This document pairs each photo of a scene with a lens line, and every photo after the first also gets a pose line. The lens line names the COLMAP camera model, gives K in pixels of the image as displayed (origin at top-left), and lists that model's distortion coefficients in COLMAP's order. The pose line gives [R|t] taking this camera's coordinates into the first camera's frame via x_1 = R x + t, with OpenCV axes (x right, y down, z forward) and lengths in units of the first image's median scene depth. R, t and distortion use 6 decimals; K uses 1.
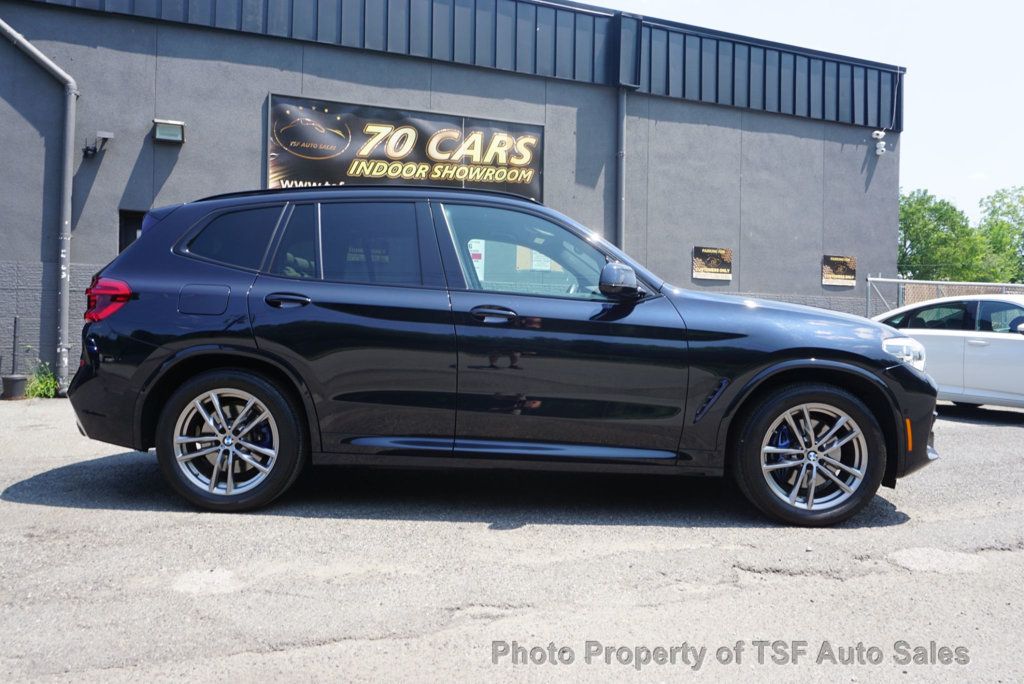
lens RADIAL K [[796.0, 0, 515.3], [0, 796.0, 351.6], [0, 0, 1]] dist [-0.039404, 0.003301]
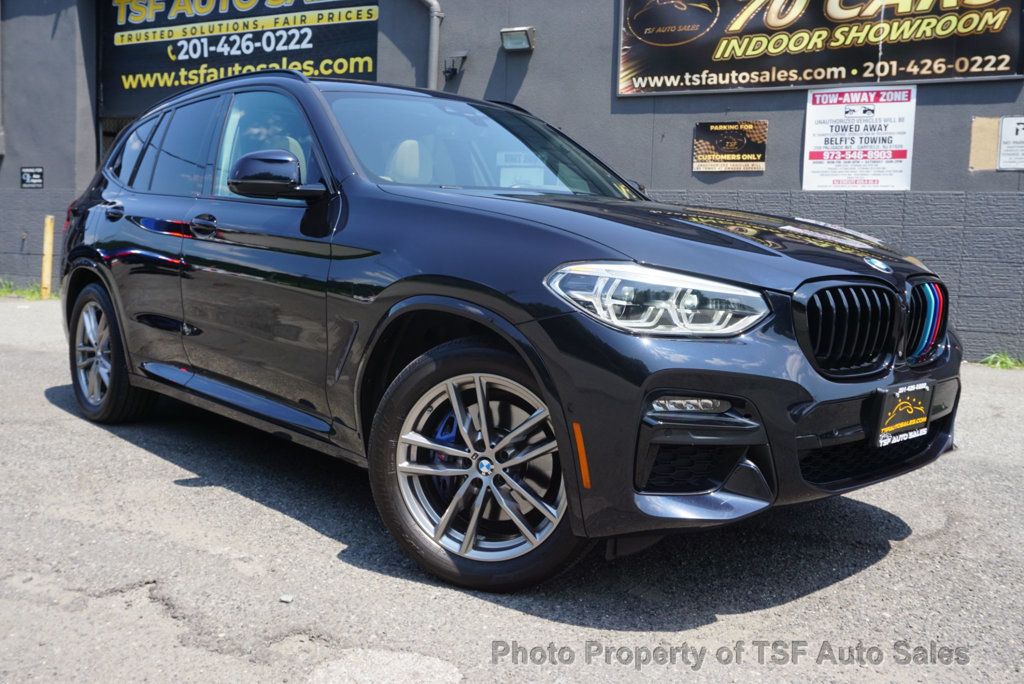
lens RADIAL K [[966.5, 0, 517.3], [0, 966.5, 331.7], [0, 0, 1]] dist [-0.006392, 0.000000]
pose [[0.679295, 0.063559, -0.731108, 0.359950], [-0.034304, 0.997904, 0.054879, -0.002968], [0.733063, -0.012199, 0.680051, 0.210659]]
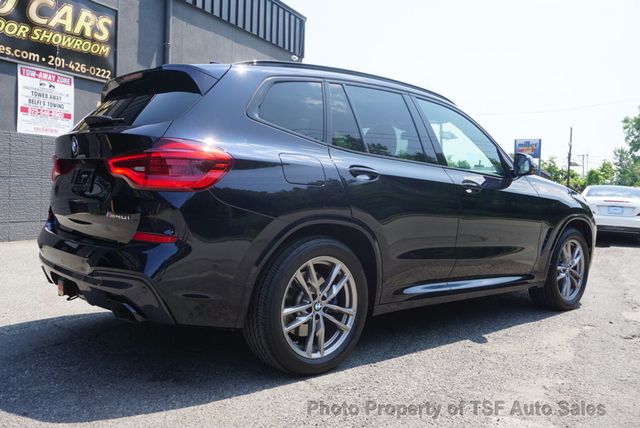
lens RADIAL K [[558.8, 0, 321.6], [0, 558.8, 208.9], [0, 0, 1]] dist [0.007267, -0.024960]
pose [[0.736961, -0.021341, 0.675598, -0.338894], [-0.001159, 0.999460, 0.032836, -0.015817], [-0.675934, -0.024982, 0.736538, 0.180514]]
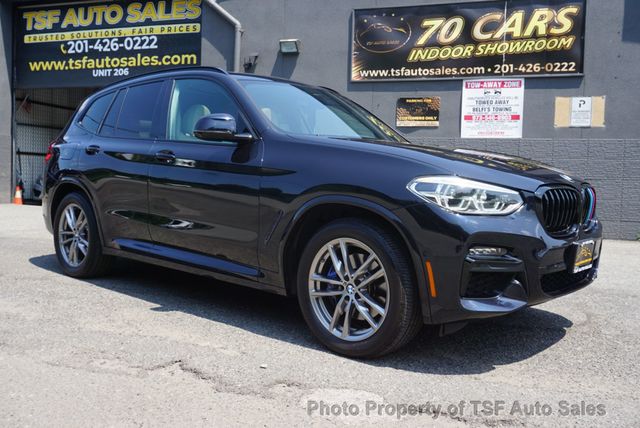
lens RADIAL K [[604.1, 0, 327.1], [0, 604.1, 211.1], [0, 0, 1]] dist [-0.006392, 0.000000]
pose [[0.764241, 0.039637, -0.643711, 0.338333], [-0.028251, 0.999209, 0.027986, 0.002259], [0.644311, -0.003202, 0.764757, 0.139990]]
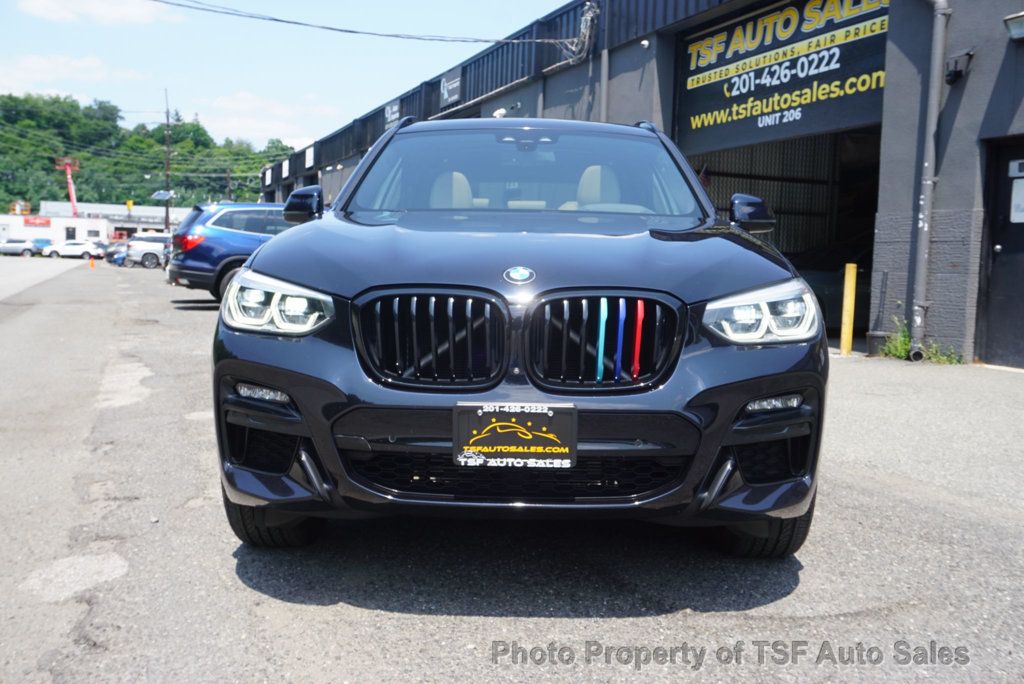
lens RADIAL K [[992.5, 0, 519.1], [0, 992.5, 344.2], [0, 0, 1]] dist [0.031114, 0.000000]
pose [[-0.007086, 0.065472, -0.997829, 0.492674], [-0.054530, 0.996344, 0.065762, -0.009589], [0.998487, 0.054877, -0.003490, 0.479127]]
